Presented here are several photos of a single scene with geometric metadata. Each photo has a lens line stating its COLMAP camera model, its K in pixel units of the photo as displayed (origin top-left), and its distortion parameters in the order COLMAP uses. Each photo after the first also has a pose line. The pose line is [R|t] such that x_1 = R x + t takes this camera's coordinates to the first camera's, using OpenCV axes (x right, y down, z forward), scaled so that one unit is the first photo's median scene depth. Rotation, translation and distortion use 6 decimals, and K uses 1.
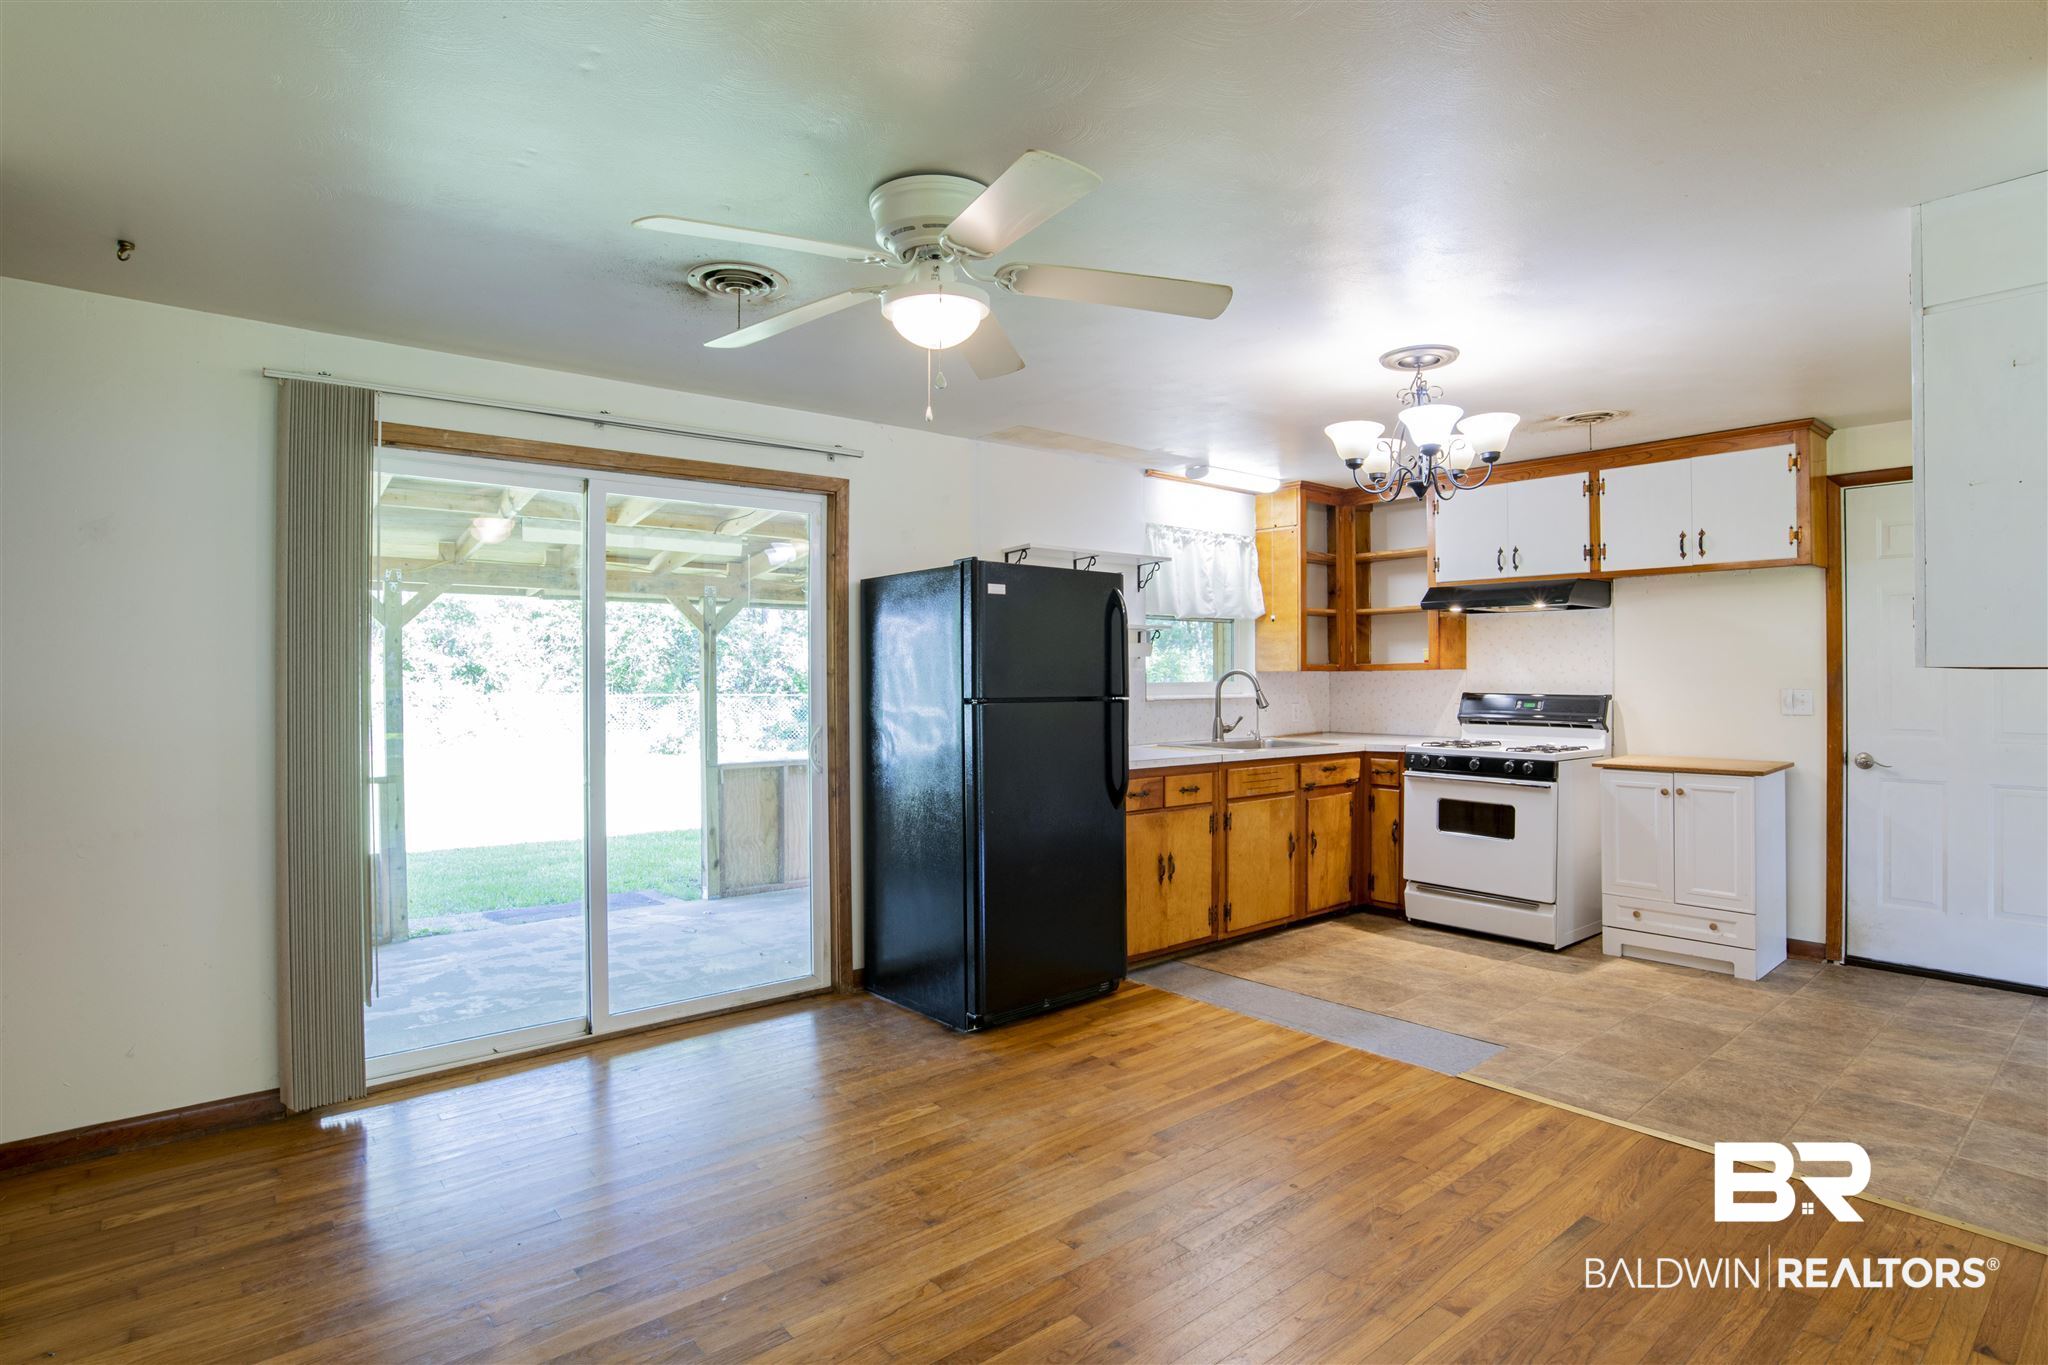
lens RADIAL K [[1044.0, 0, 1034.3], [0, 1044.0, 672.0], [0, 0, 1]] dist [-0.063654, 0.024063]
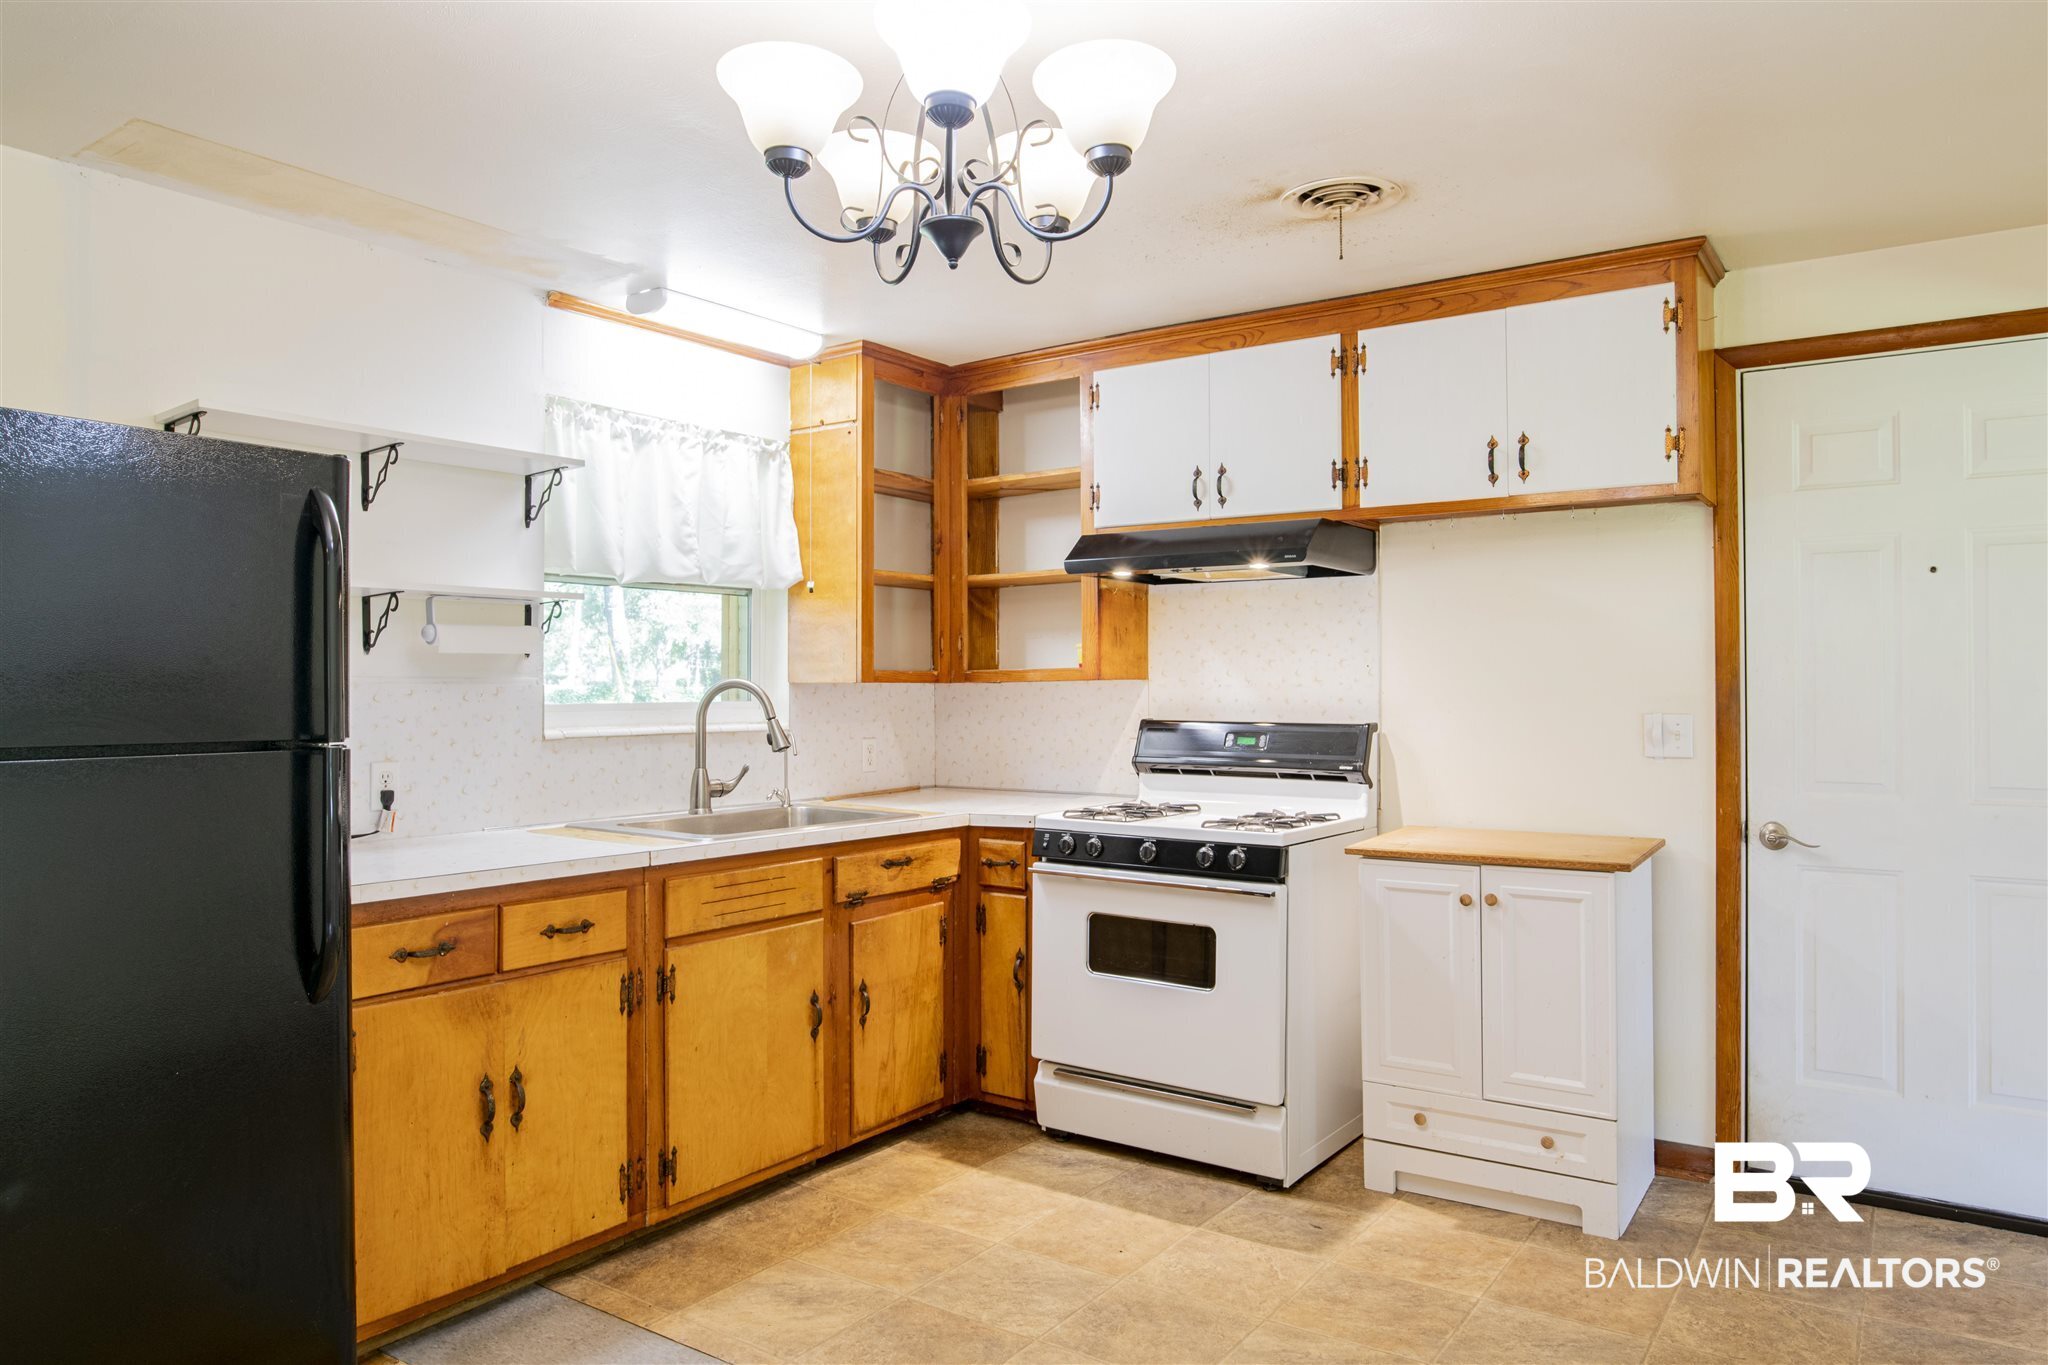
lens RADIAL K [[1334.6, 0, 1033.7], [0, 1334.6, 672.3], [0, 0, 1]] dist [-0.058794, 0.038216]
pose [[0.965840, 0.002979, 0.259120, 0.189668], [-0.000502, 0.999954, -0.009626, 0.000558], [-0.259137, 0.009167, 0.965797, 0.340130]]
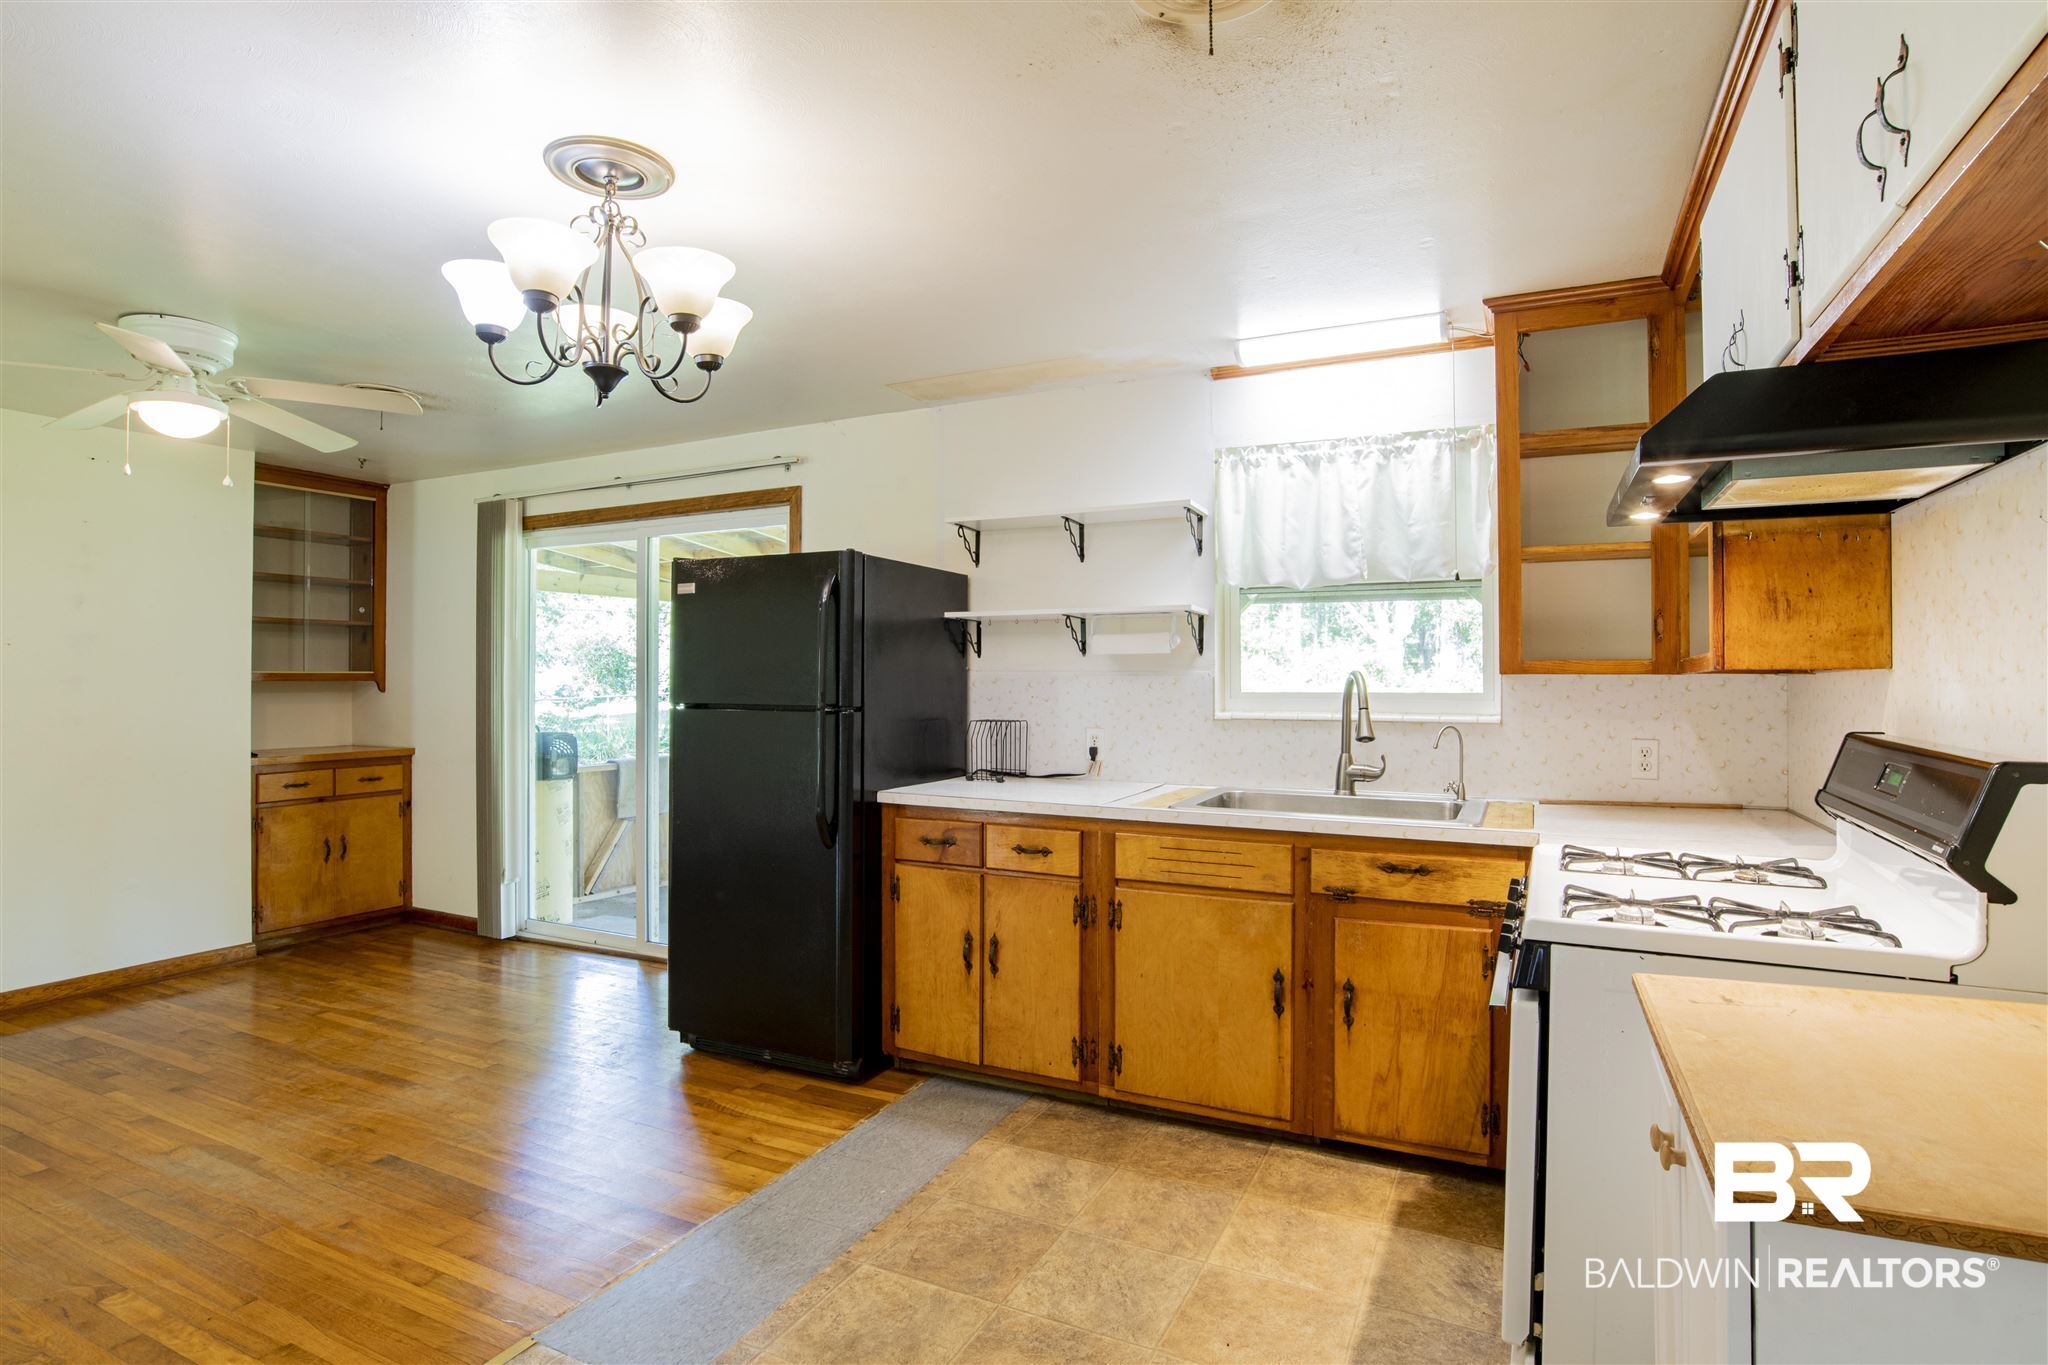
lens RADIAL K [[1044.0, 0, 1034.3], [0, 1044.0, 672.0], [0, 0, 1]] dist [-0.063654, 0.024063]
pose [[0.406132, -0.001605, -0.913813, 0.734364], [0.000236, 0.999999, -0.001652, -0.001423], [0.913814, 0.000455, 0.406132, 0.696867]]
